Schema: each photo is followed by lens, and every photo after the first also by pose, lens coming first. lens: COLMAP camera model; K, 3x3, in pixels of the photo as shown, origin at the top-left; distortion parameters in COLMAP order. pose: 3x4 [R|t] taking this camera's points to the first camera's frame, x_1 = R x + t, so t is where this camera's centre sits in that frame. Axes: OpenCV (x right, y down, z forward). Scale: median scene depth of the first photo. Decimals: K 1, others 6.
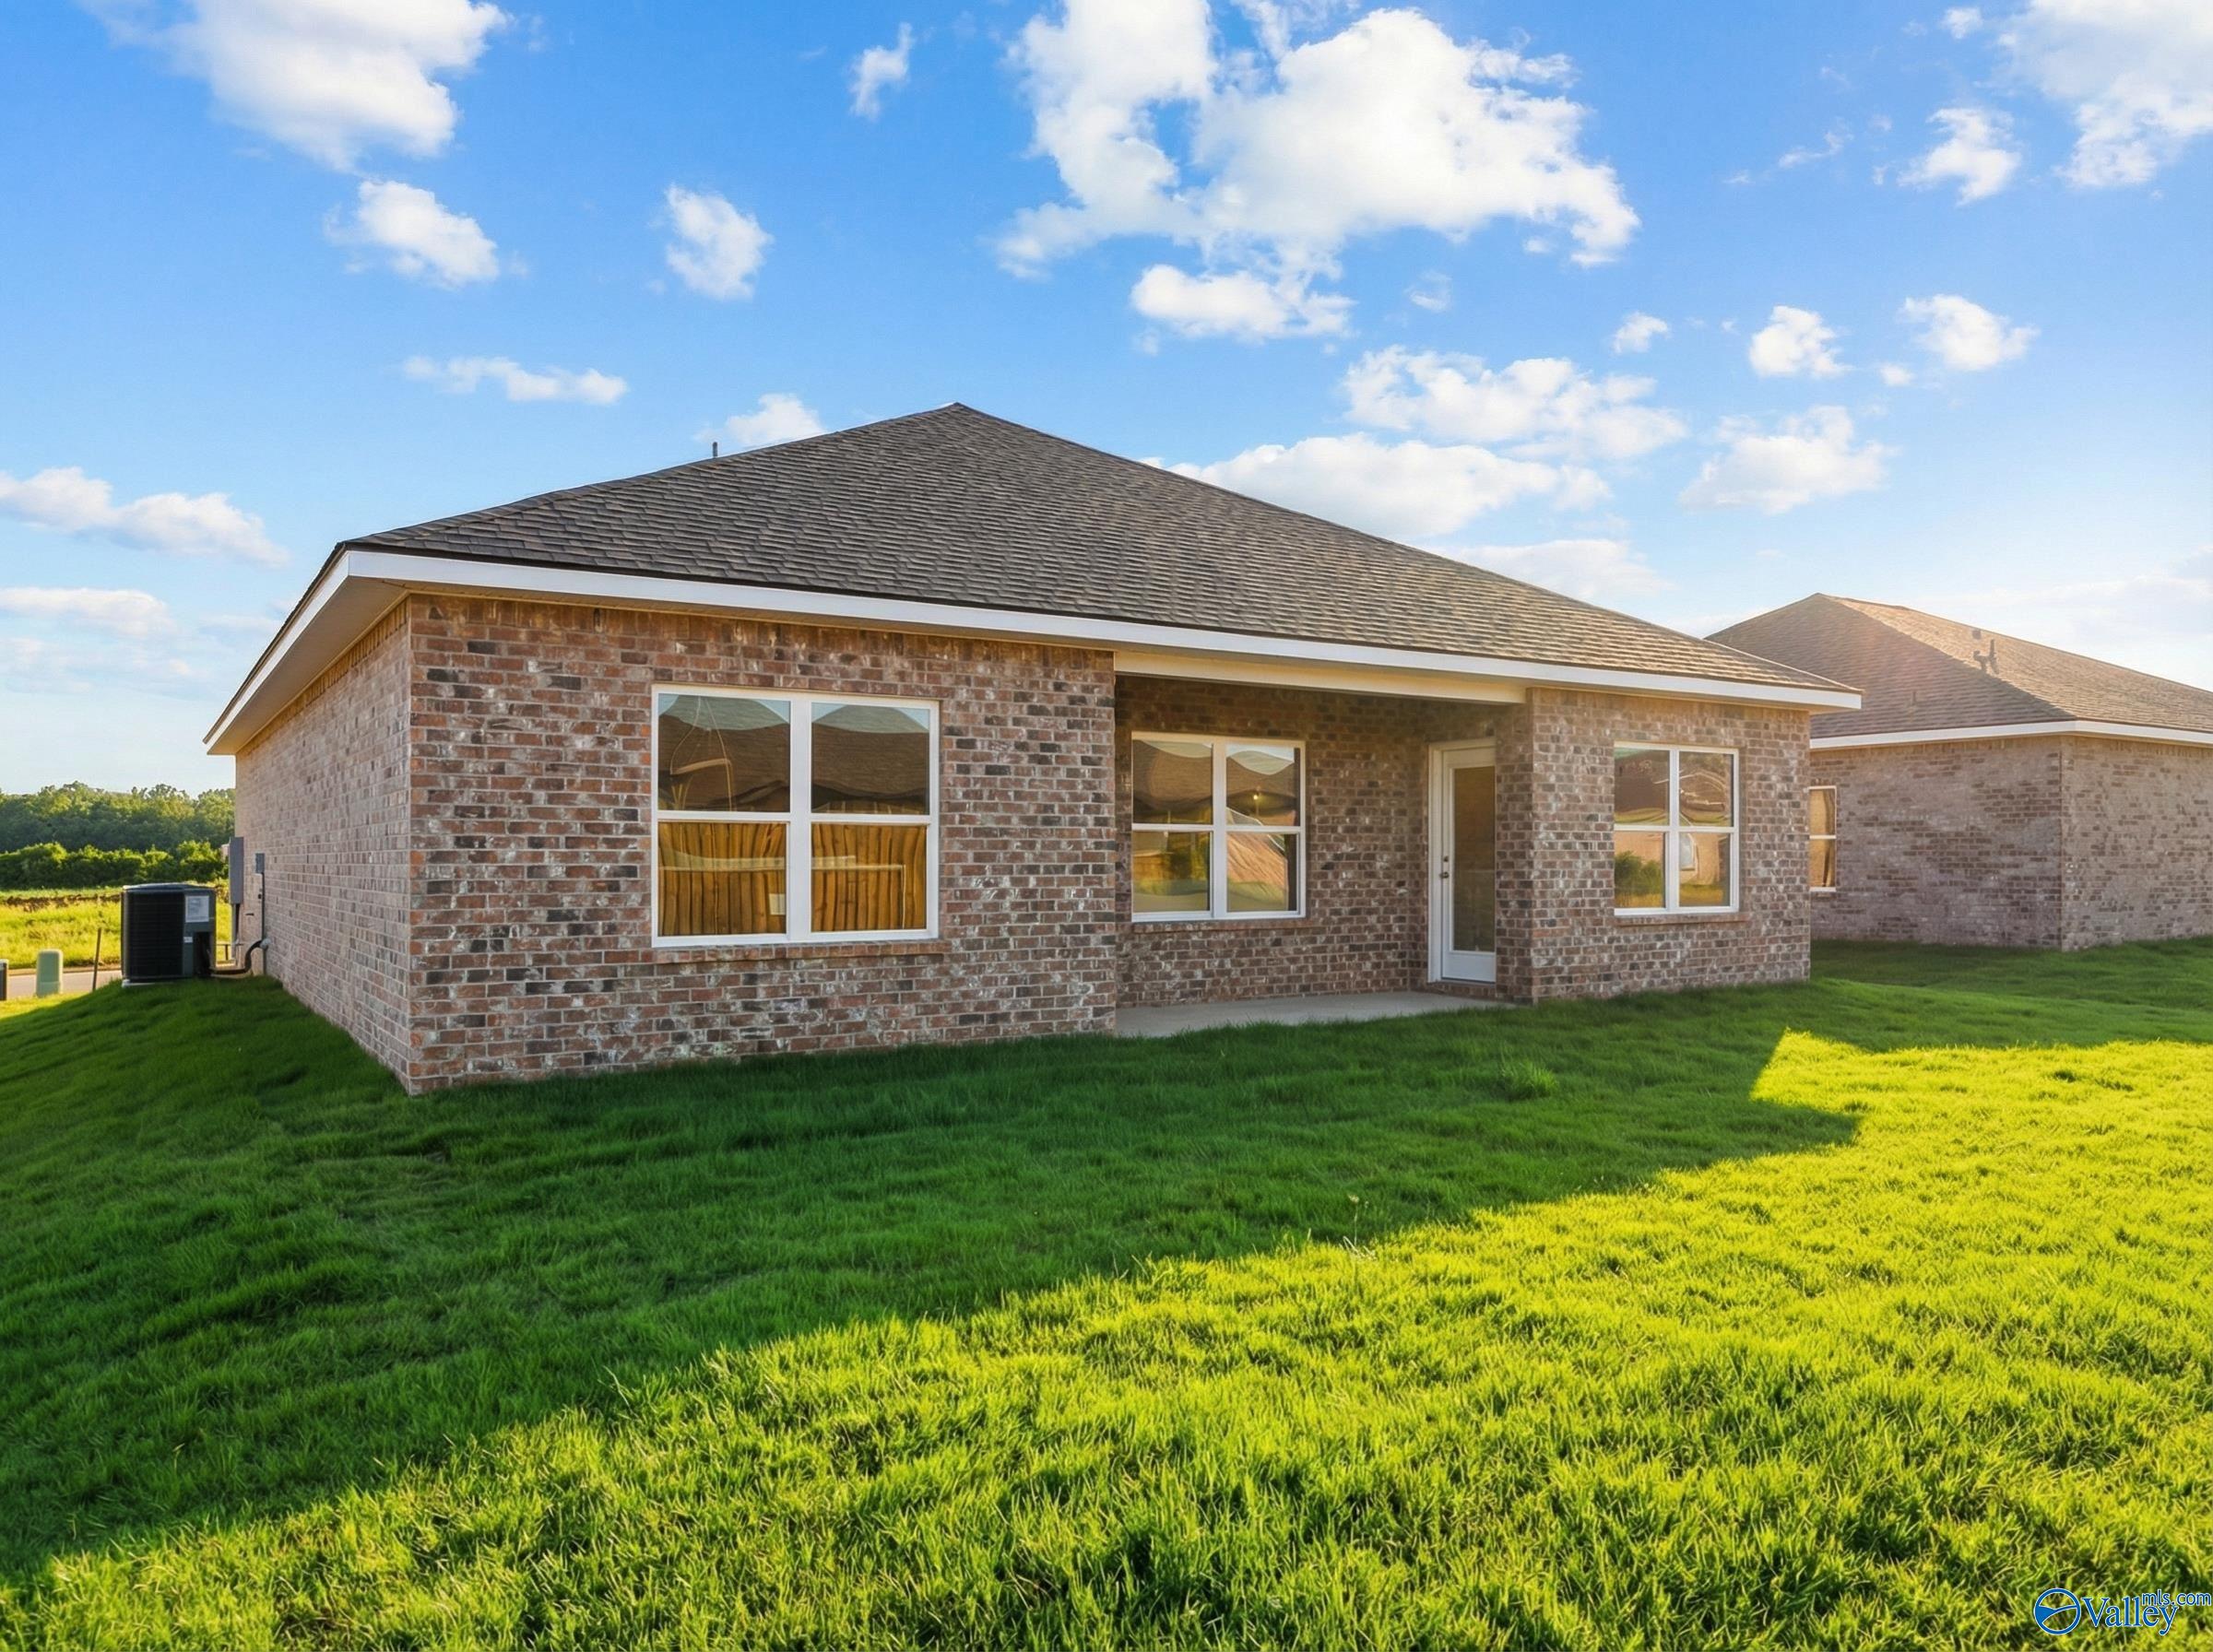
lens RADIAL K [[1476.5, 0, 1103.8], [0, 1476.5, 847.2], [0, 0, 1]] dist [-0.005163, -0.000217]
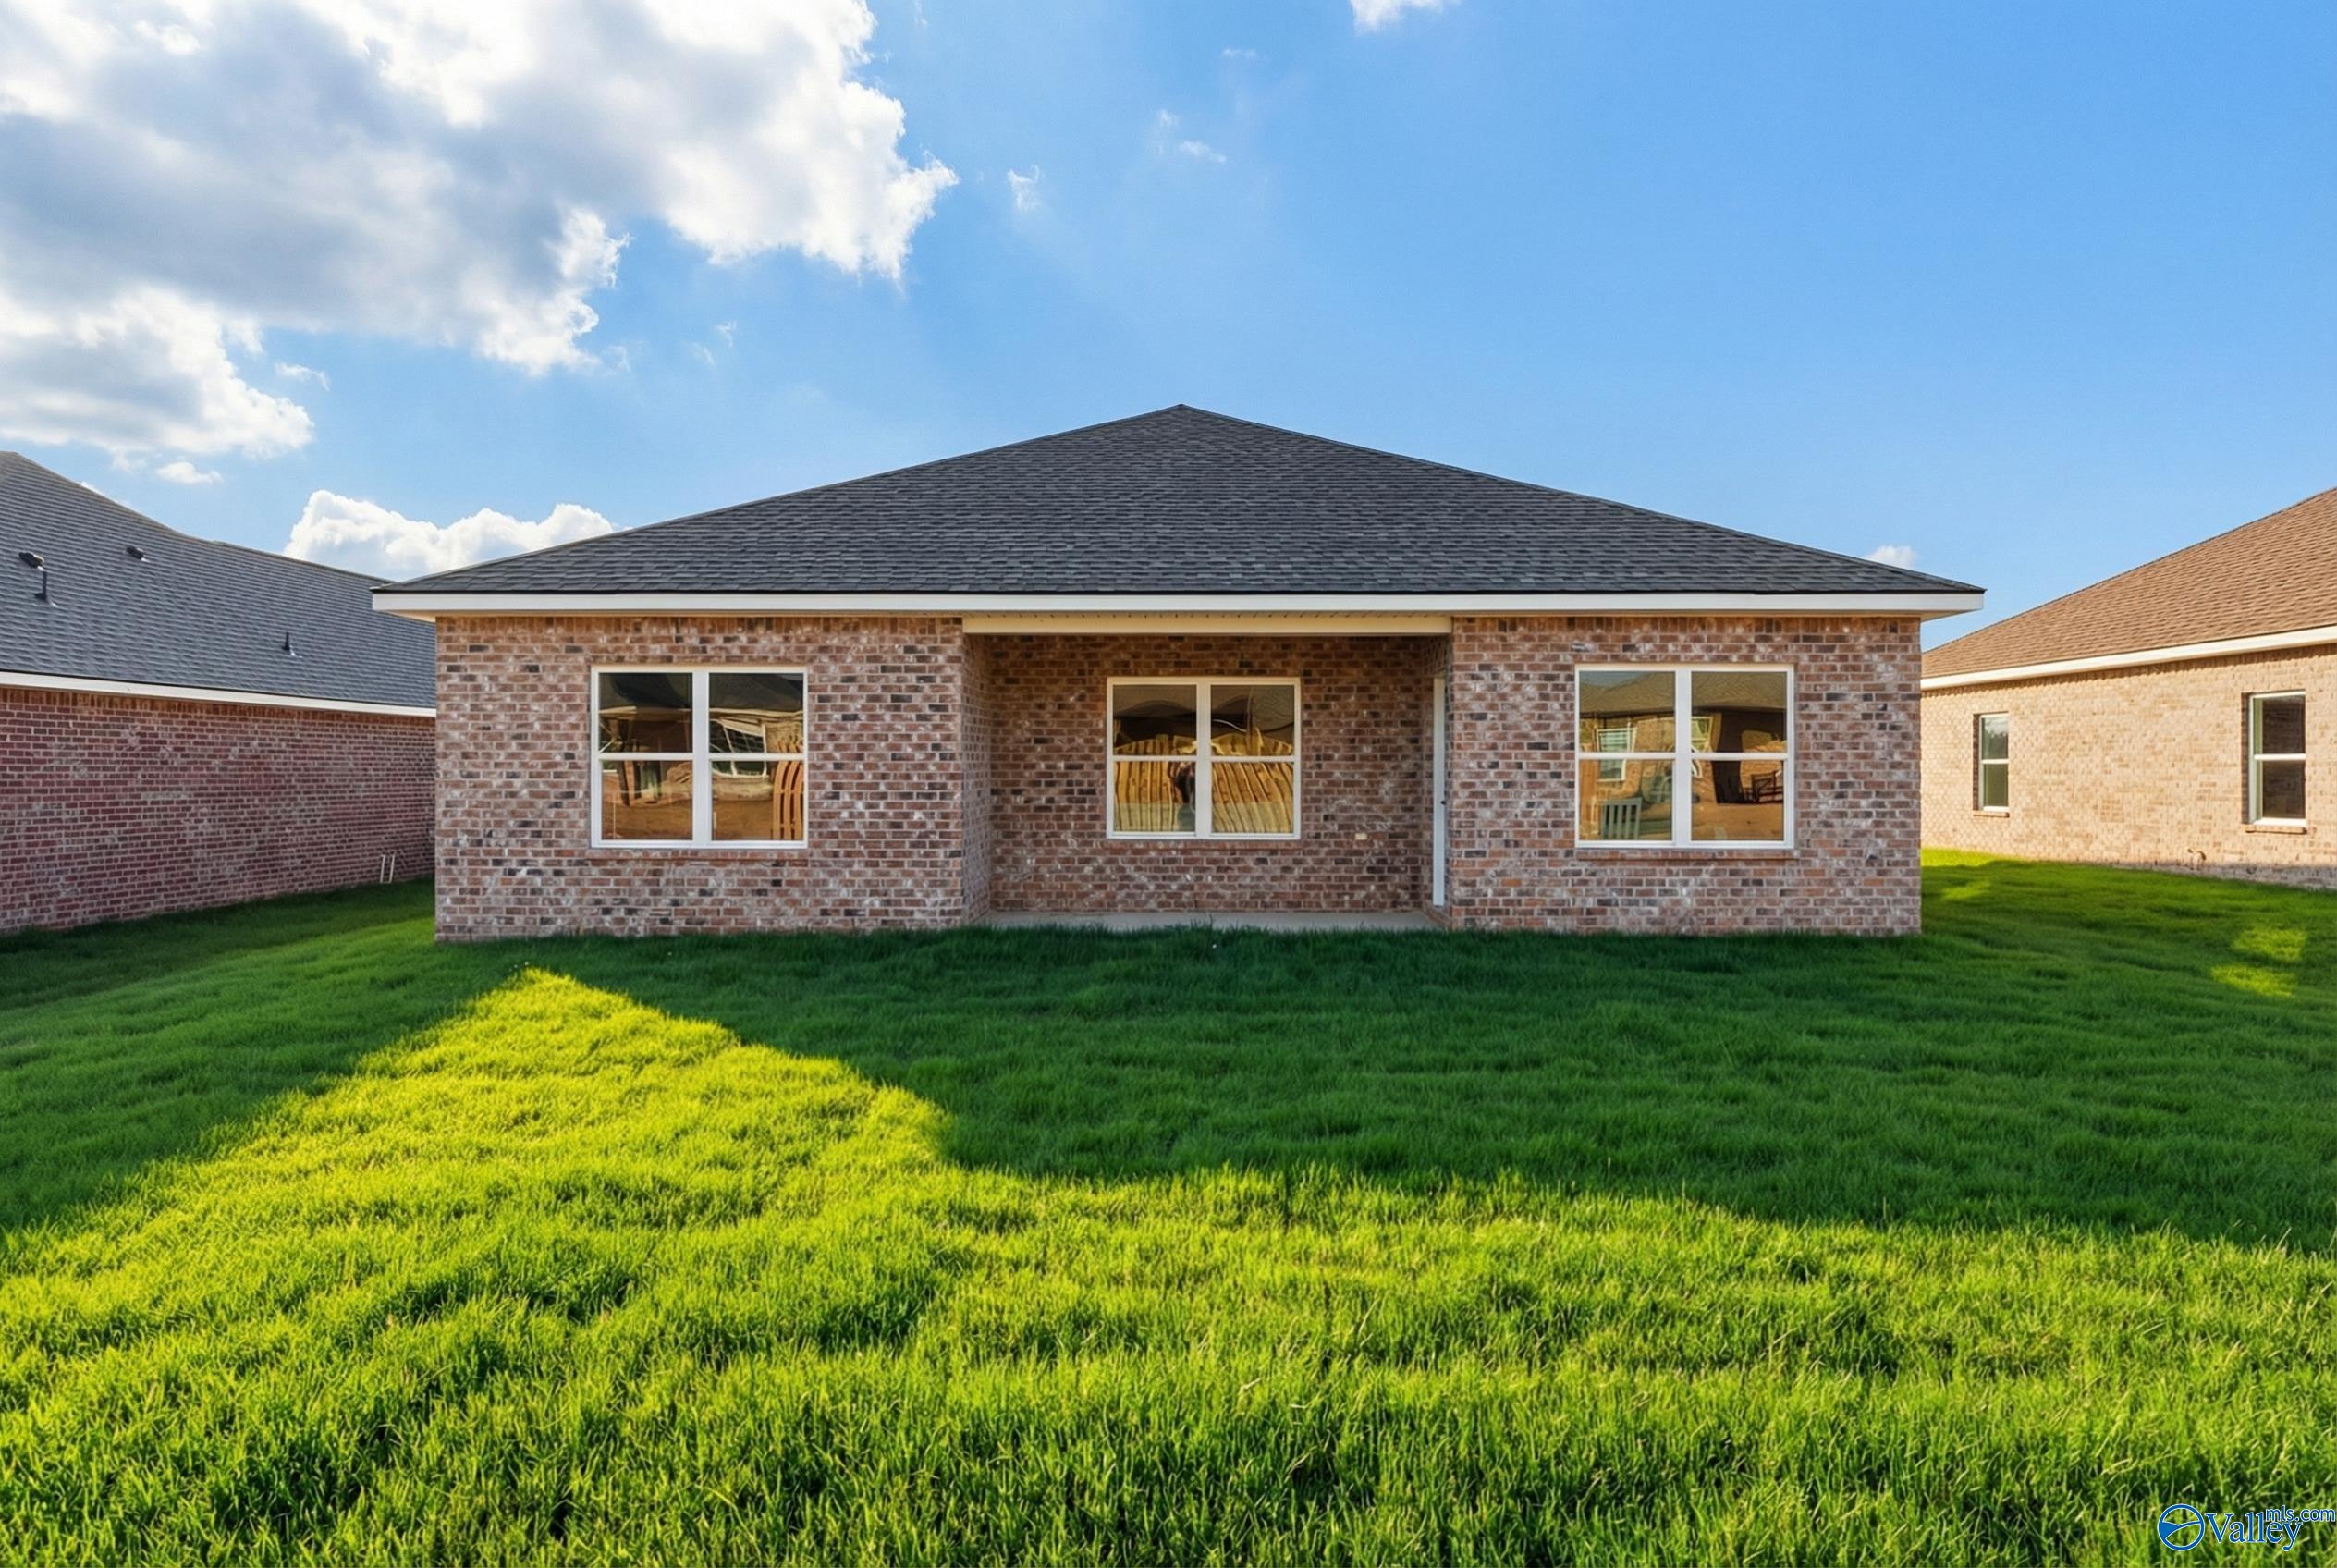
lens RADIAL K [[1005.0, 0, 1168.9], [0, 1005.0, 764.5], [0, 0, 1]] dist [-0.000098, -0.000071]
pose [[0.849876, -0.010203, -0.526883, 0.653325], [0.001726, 0.999861, -0.016577, 0.003435], [0.526979, 0.013179, 0.849776, 0.430517]]
